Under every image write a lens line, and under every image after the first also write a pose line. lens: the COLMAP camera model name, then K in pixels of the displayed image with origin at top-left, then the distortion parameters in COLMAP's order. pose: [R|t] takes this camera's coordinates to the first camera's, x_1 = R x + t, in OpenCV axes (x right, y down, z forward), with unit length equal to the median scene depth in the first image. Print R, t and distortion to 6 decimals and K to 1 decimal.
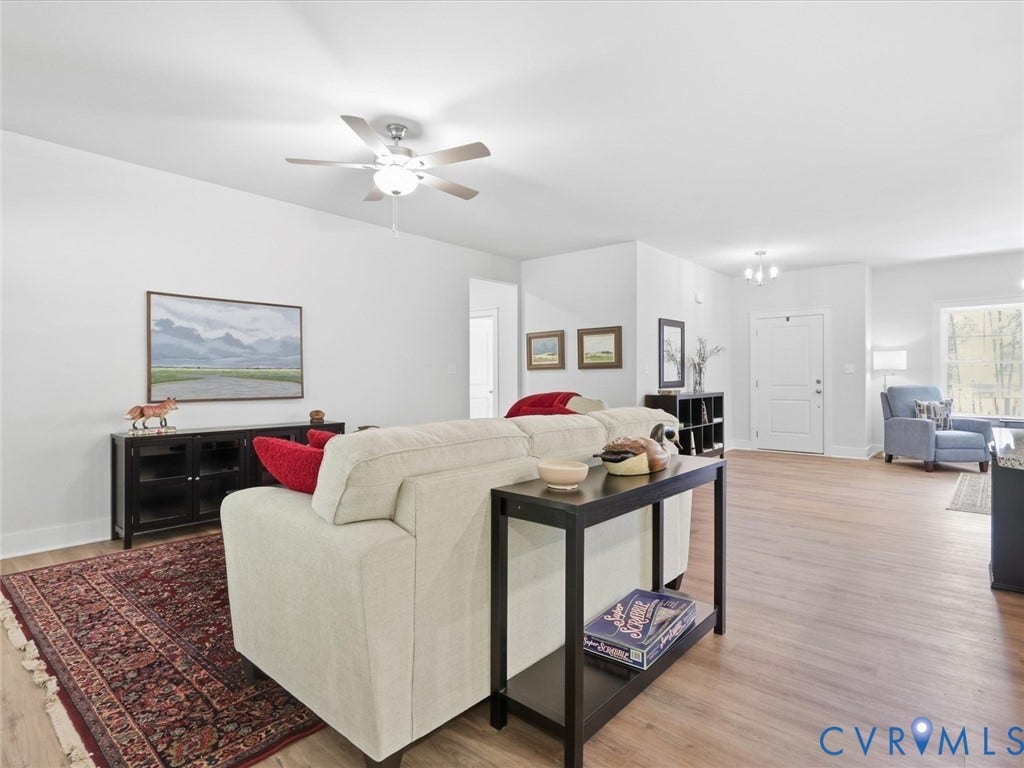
lens RADIAL K [[542.5, 0, 510.7], [0, 542.5, 385.1], [0, 0, 1]] dist [0.005221, -0.000334]
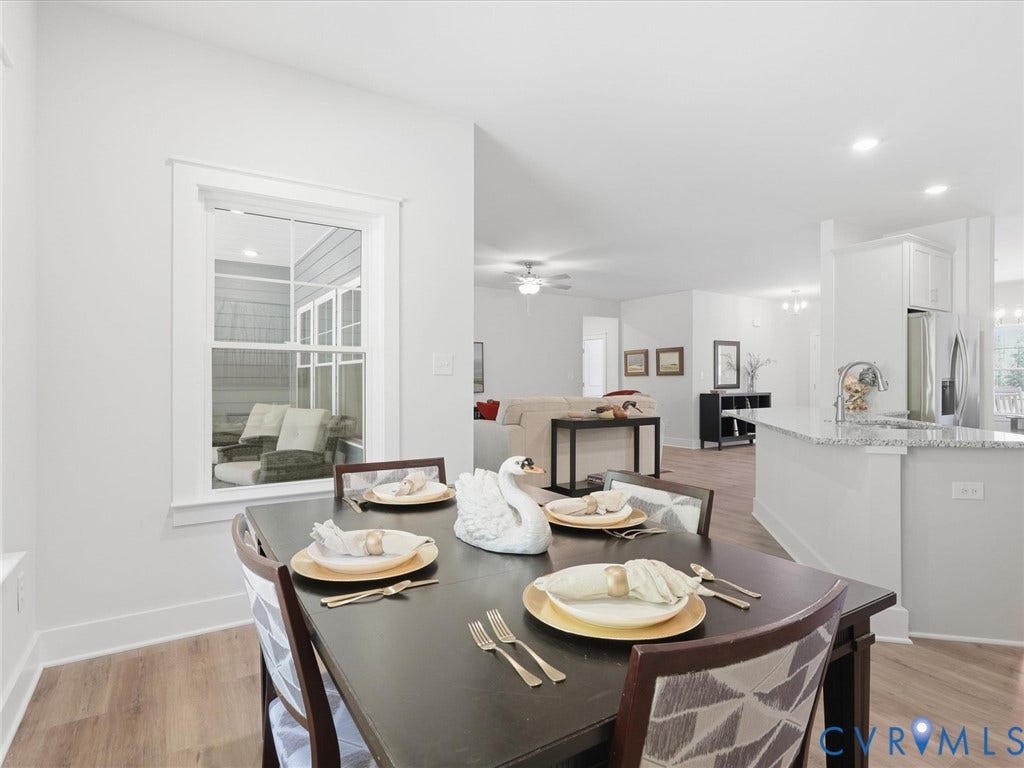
lens RADIAL K [[542.5, 0, 511.7], [0, 542.5, 380.4], [0, 0, 1]] dist [0.005221, -0.000334]
pose [[0.960071, 0.002623, -0.279743, 0.159348], [-0.006524, 0.999894, -0.013015, 0.005091], [0.279679, 0.014321, 0.959987, -0.525594]]
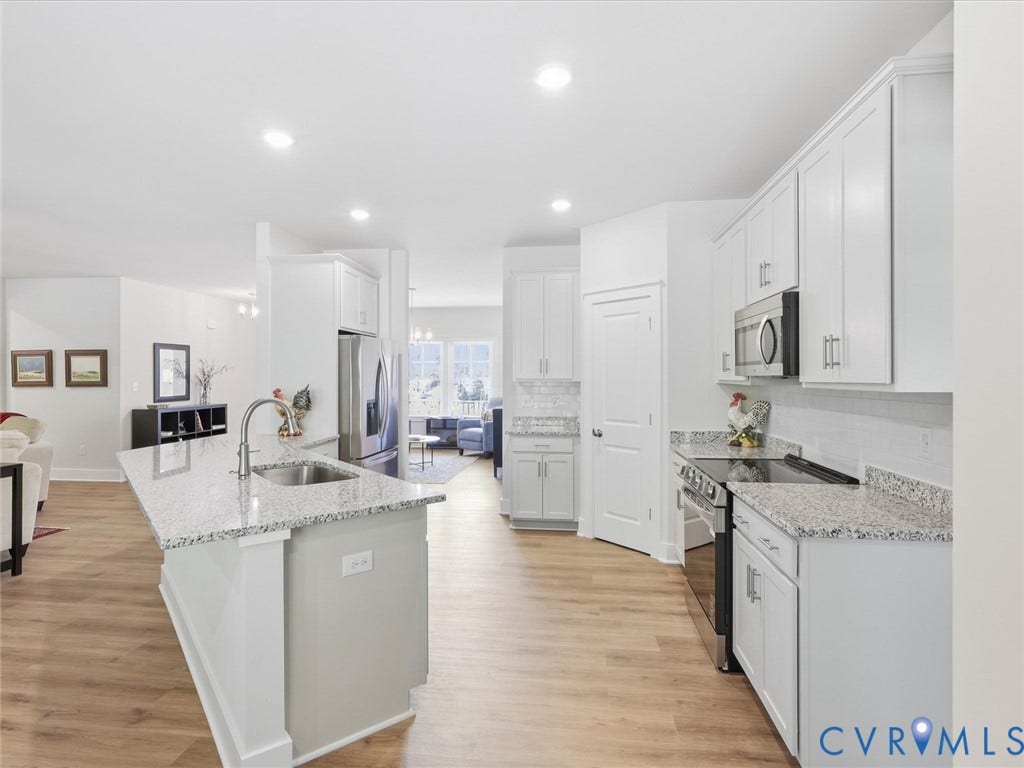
lens RADIAL K [[542.5, 0, 508.5], [0, 542.5, 378.7], [0, 0, 1]] dist [0.005221, -0.000334]
pose [[0.829126, 0.000182, 0.559061, 0.250063], [0.004654, 0.999963, -0.007228, -0.033482], [-0.559042, 0.008595, 0.829095, -0.396354]]
